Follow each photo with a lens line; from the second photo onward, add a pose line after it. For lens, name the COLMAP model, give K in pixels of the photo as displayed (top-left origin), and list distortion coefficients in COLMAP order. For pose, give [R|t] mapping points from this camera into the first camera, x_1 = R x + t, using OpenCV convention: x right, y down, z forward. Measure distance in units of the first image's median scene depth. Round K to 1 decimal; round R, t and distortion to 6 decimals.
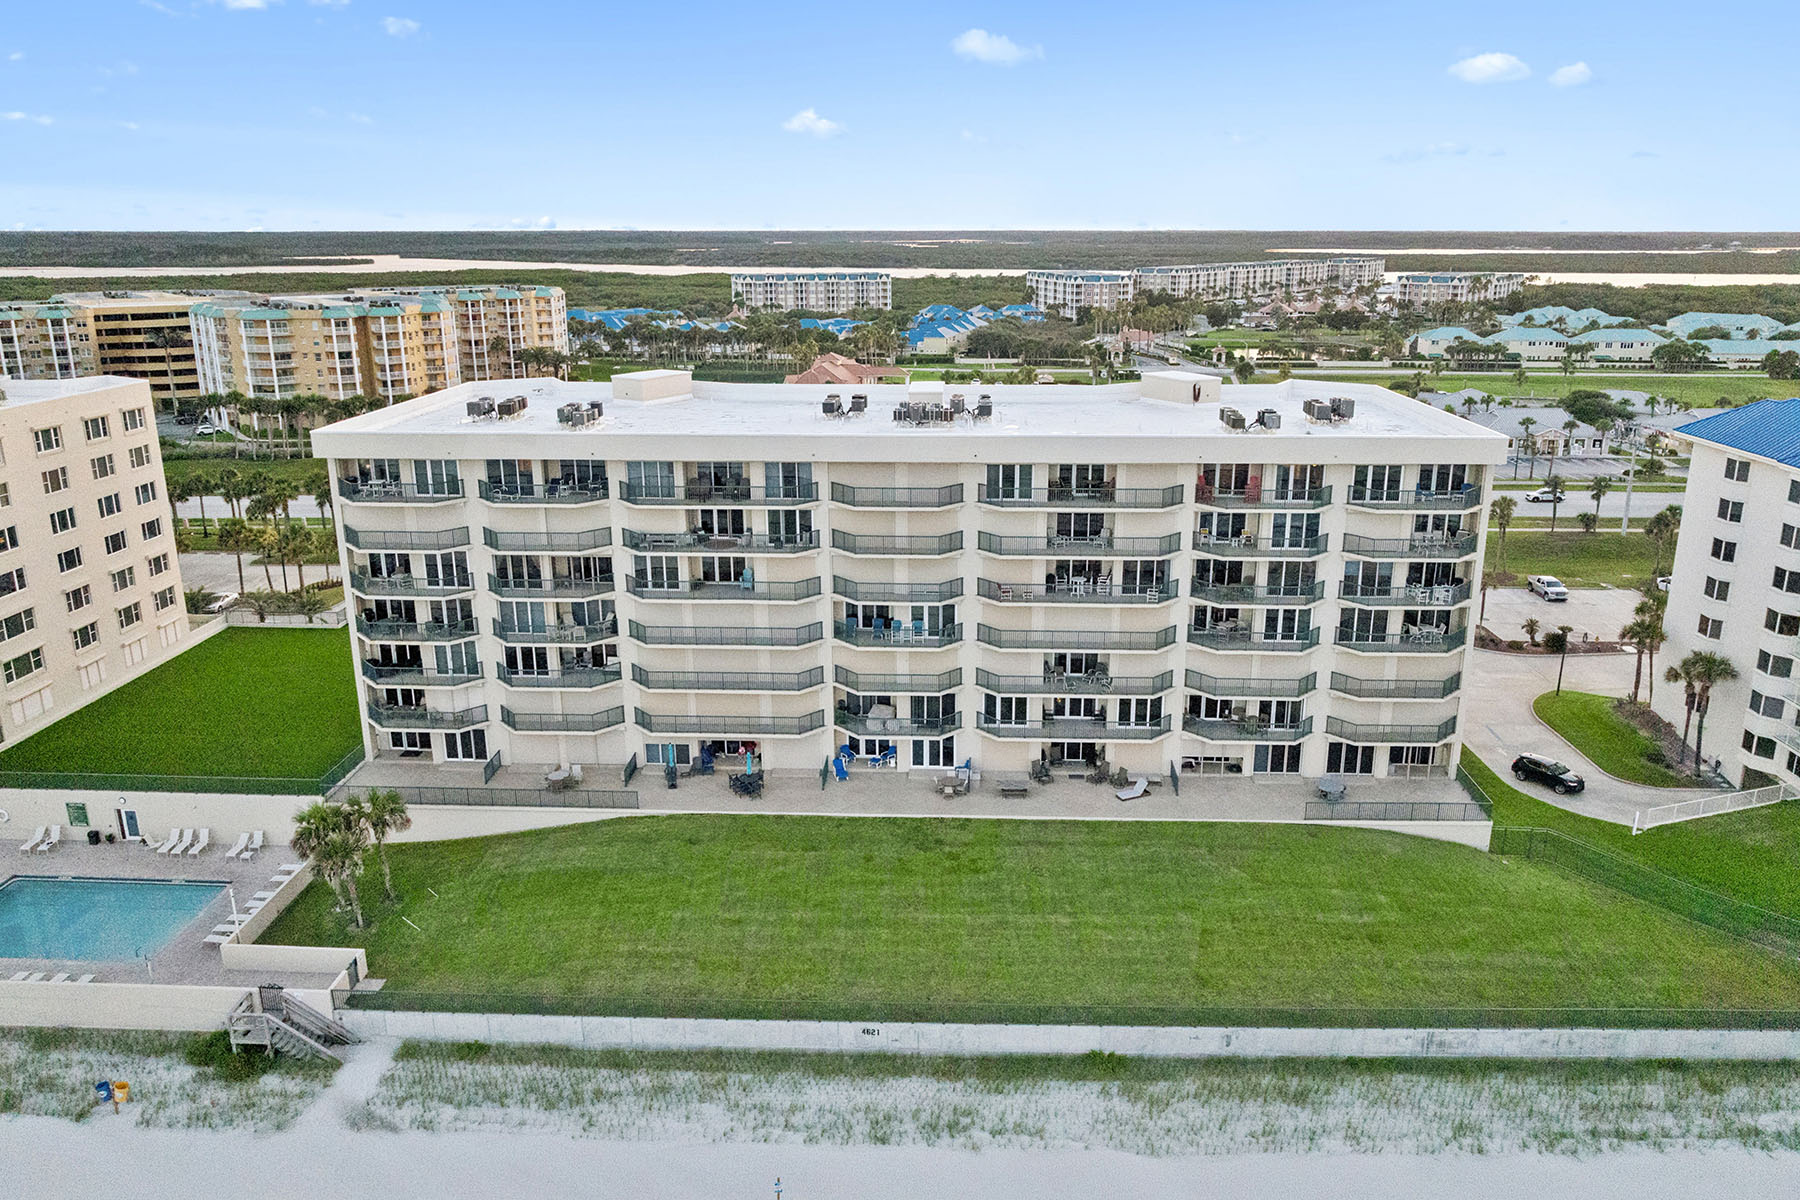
lens RADIAL K [[1297.1, 0, 907.6], [0, 1297.1, 576.3], [0, 0, 1]] dist [-0.037507, -0.005156]
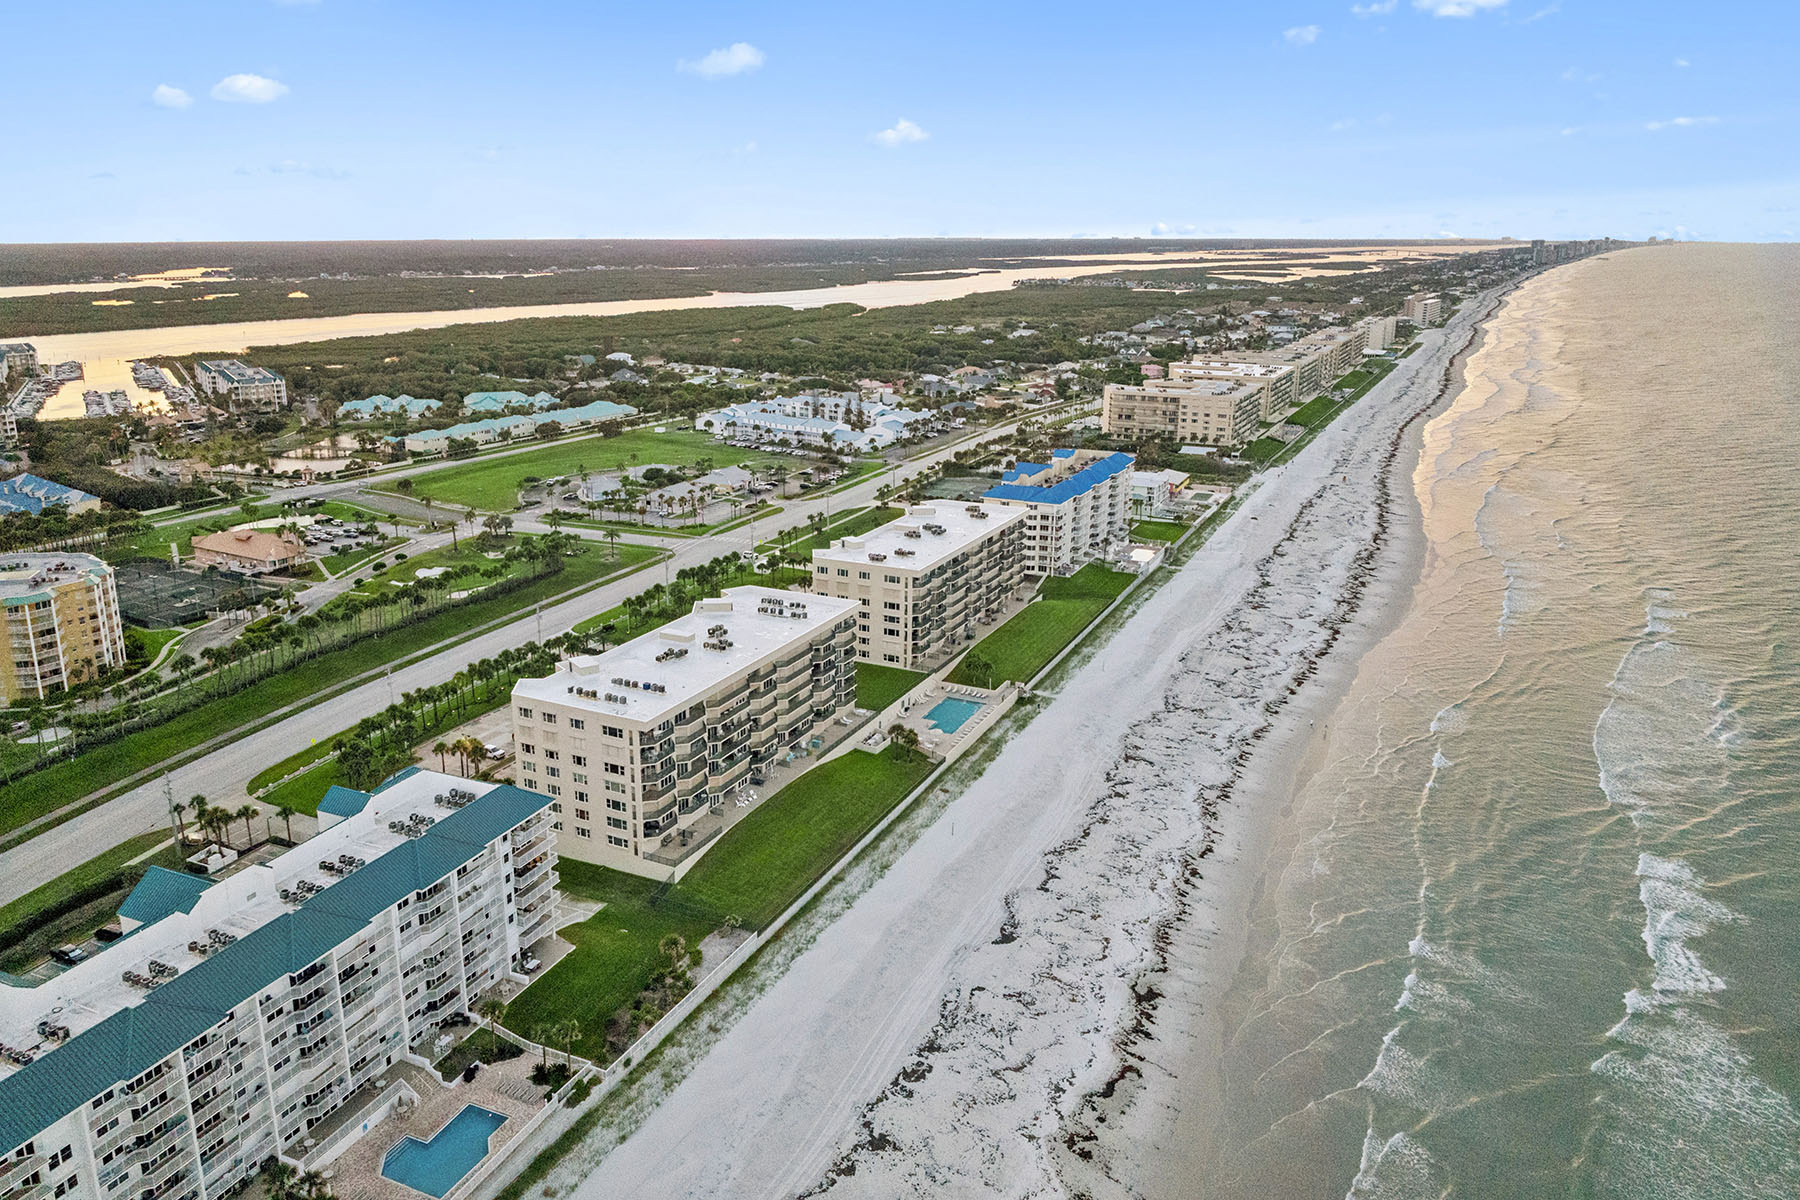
lens RADIAL K [[1263.3, 0, 851.2], [0, 1263.3, 559.5], [0, 0, 1]] dist [0.005280, -0.122362]
pose [[0.416769, -0.224093, 0.880957, -3.457295], [0.235418, 0.962681, 0.133508, -0.629928], [-0.877999, 0.151751, 0.453971, -0.403993]]
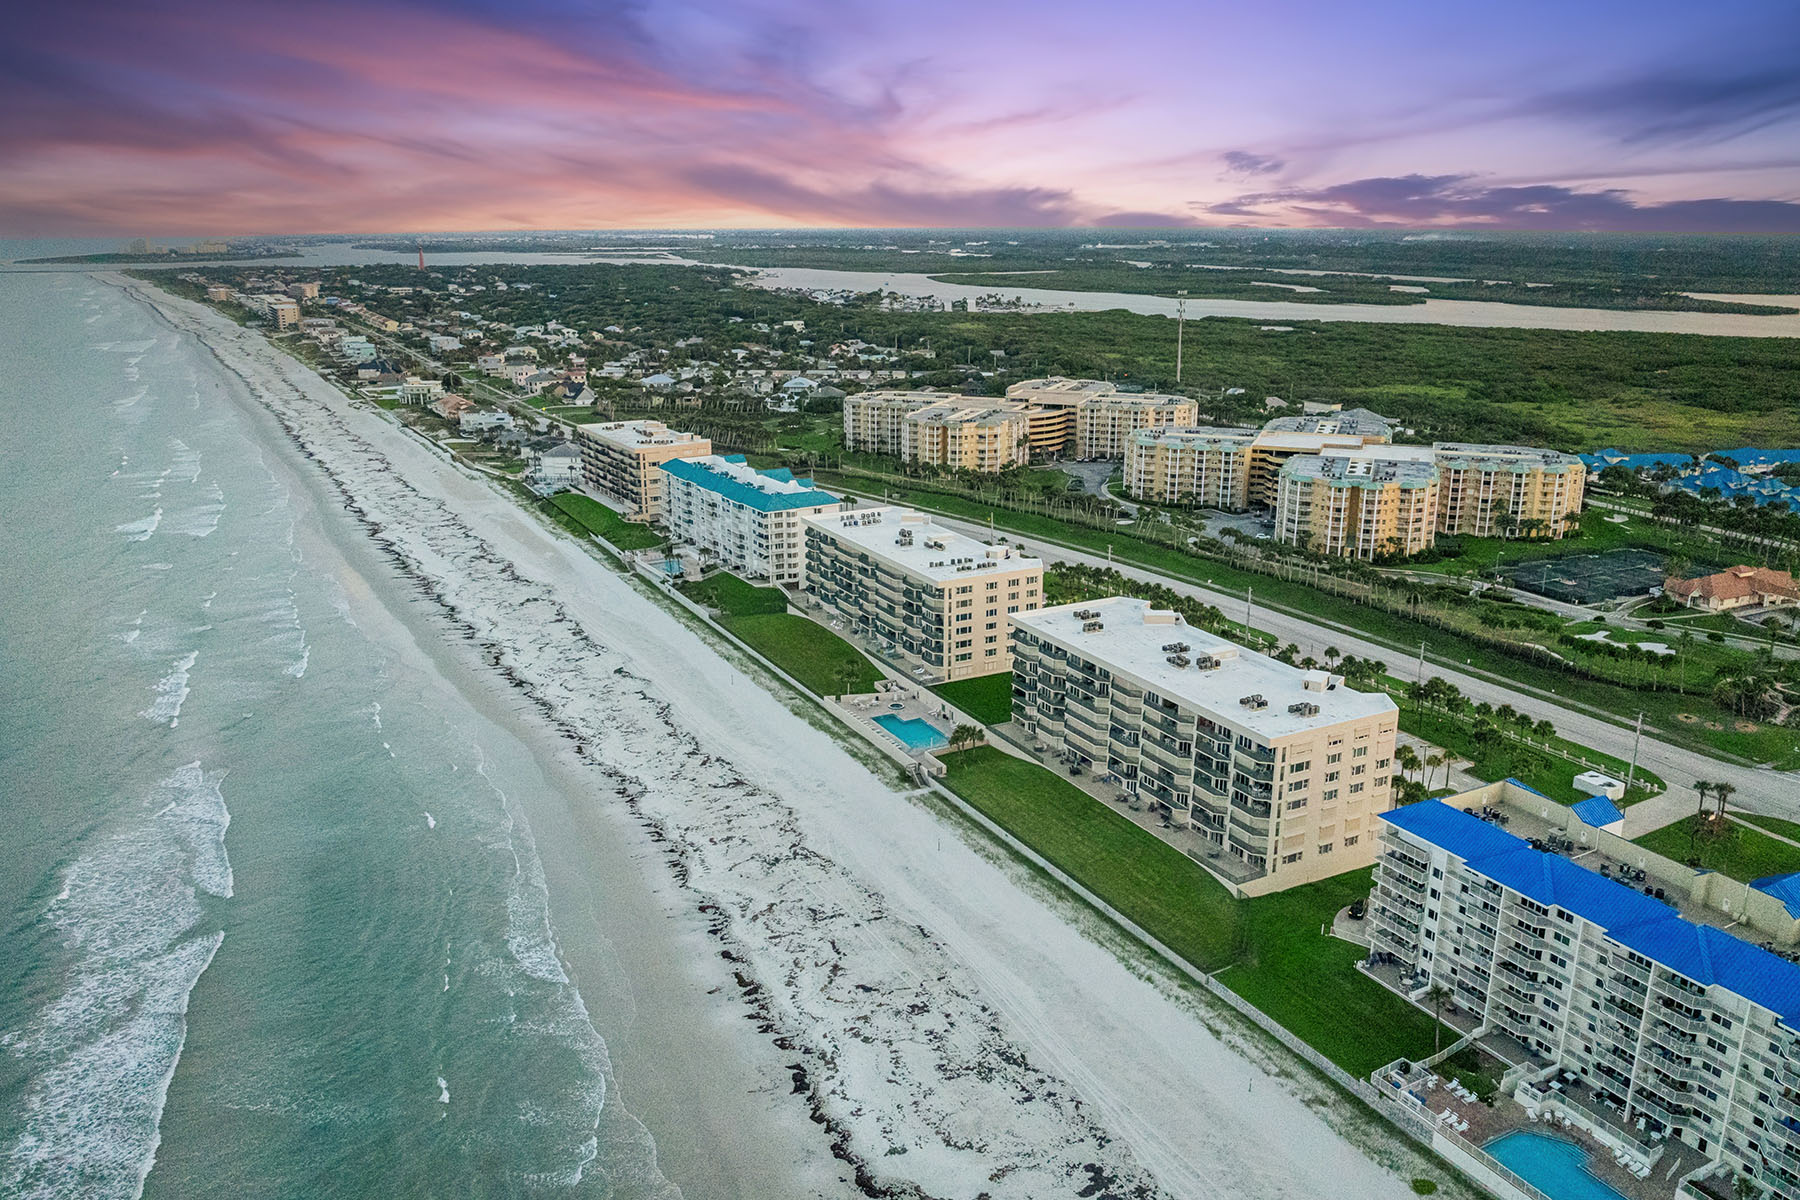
lens RADIAL K [[1328.1, 0, 900.0], [0, 1328.1, 600.0], [0, 0, 1]] dist [-0.026096, -0.002670]
pose [[0.501504, 0.236978, -0.832067, 1.981192], [-0.224420, 0.964467, 0.139424, -0.510078], [0.835541, 0.116811, 0.536867, -0.898660]]
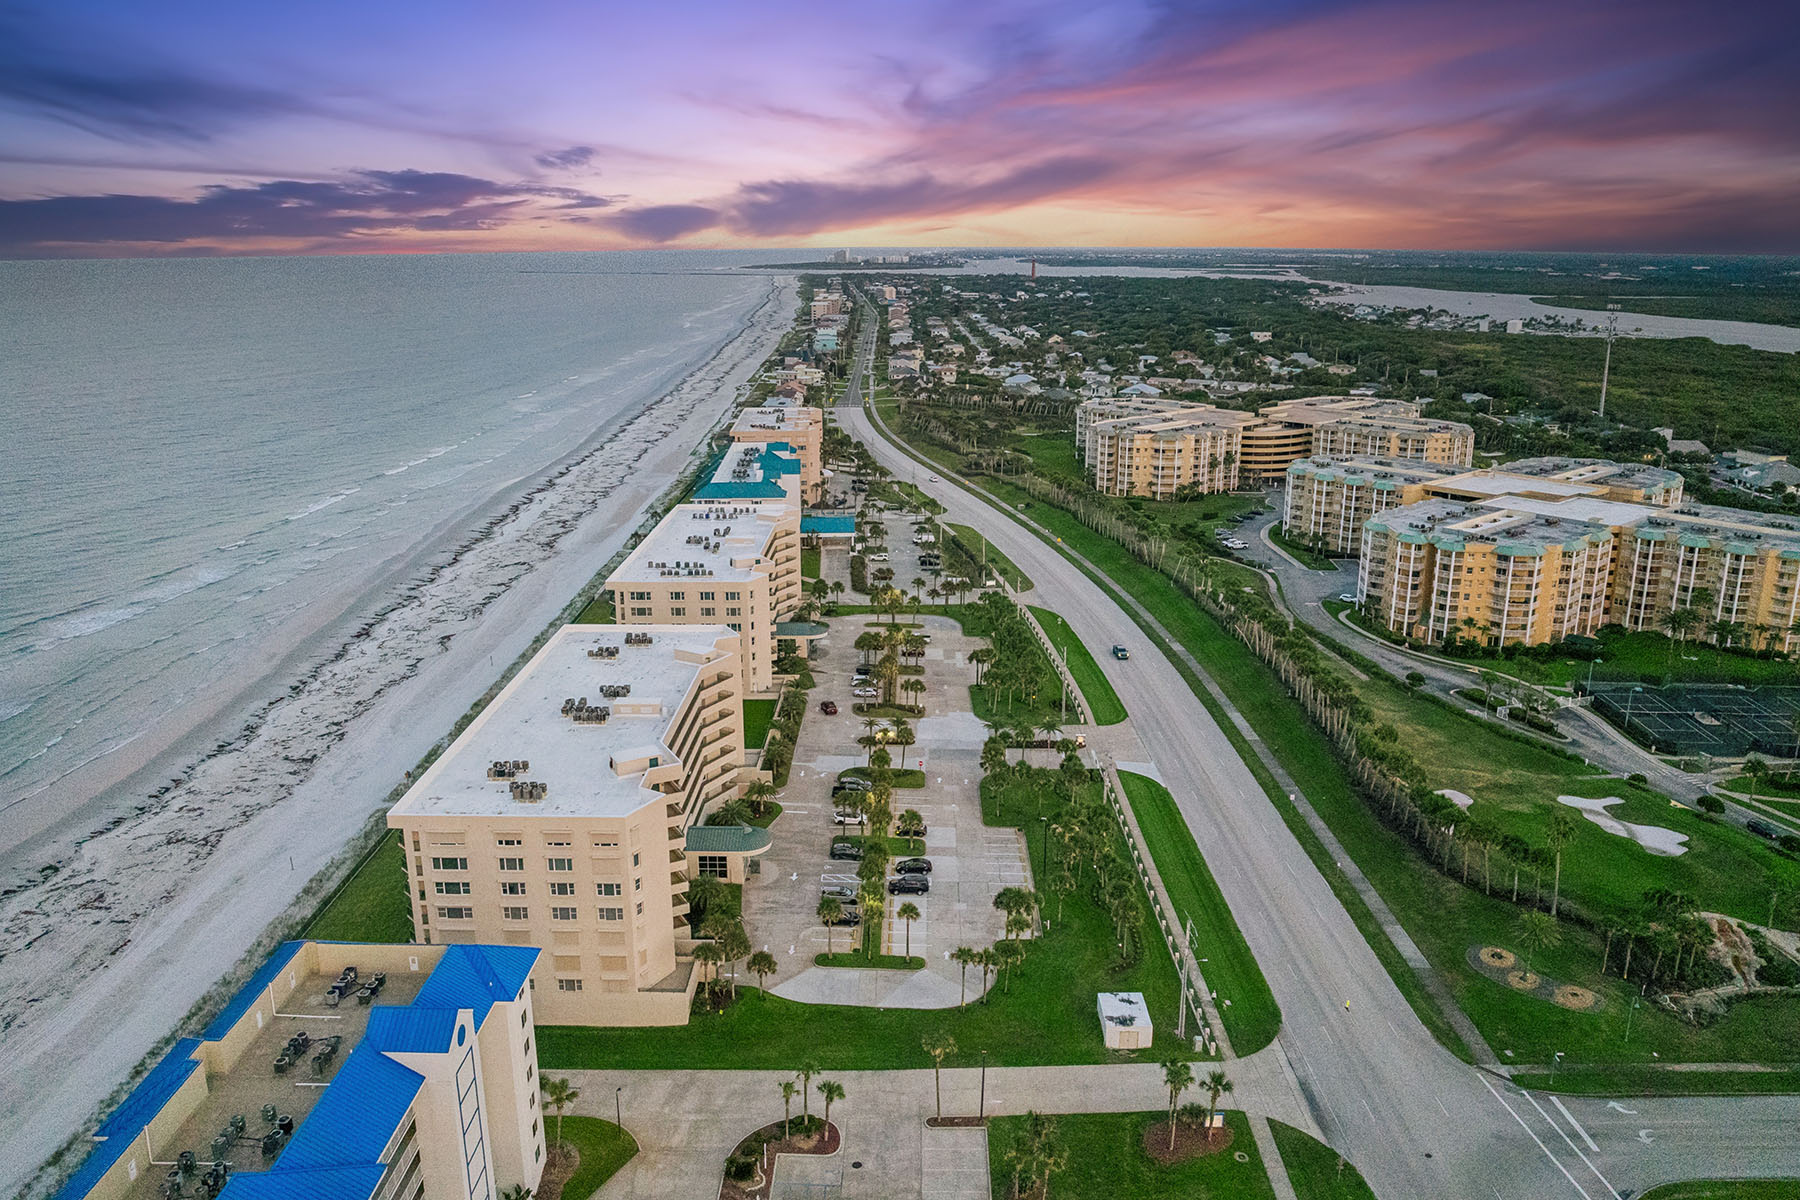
lens RADIAL K [[1279.1, 0, 900.0], [0, 1279.1, 600.0], [0, 0, 1]] dist [-0.036712, -0.003565]
pose [[0.029619, 0.270351, -0.962306, 1.992720], [-0.259629, 0.931767, 0.253780, -0.964541], [0.965254, 0.242325, 0.097789, 1.348132]]
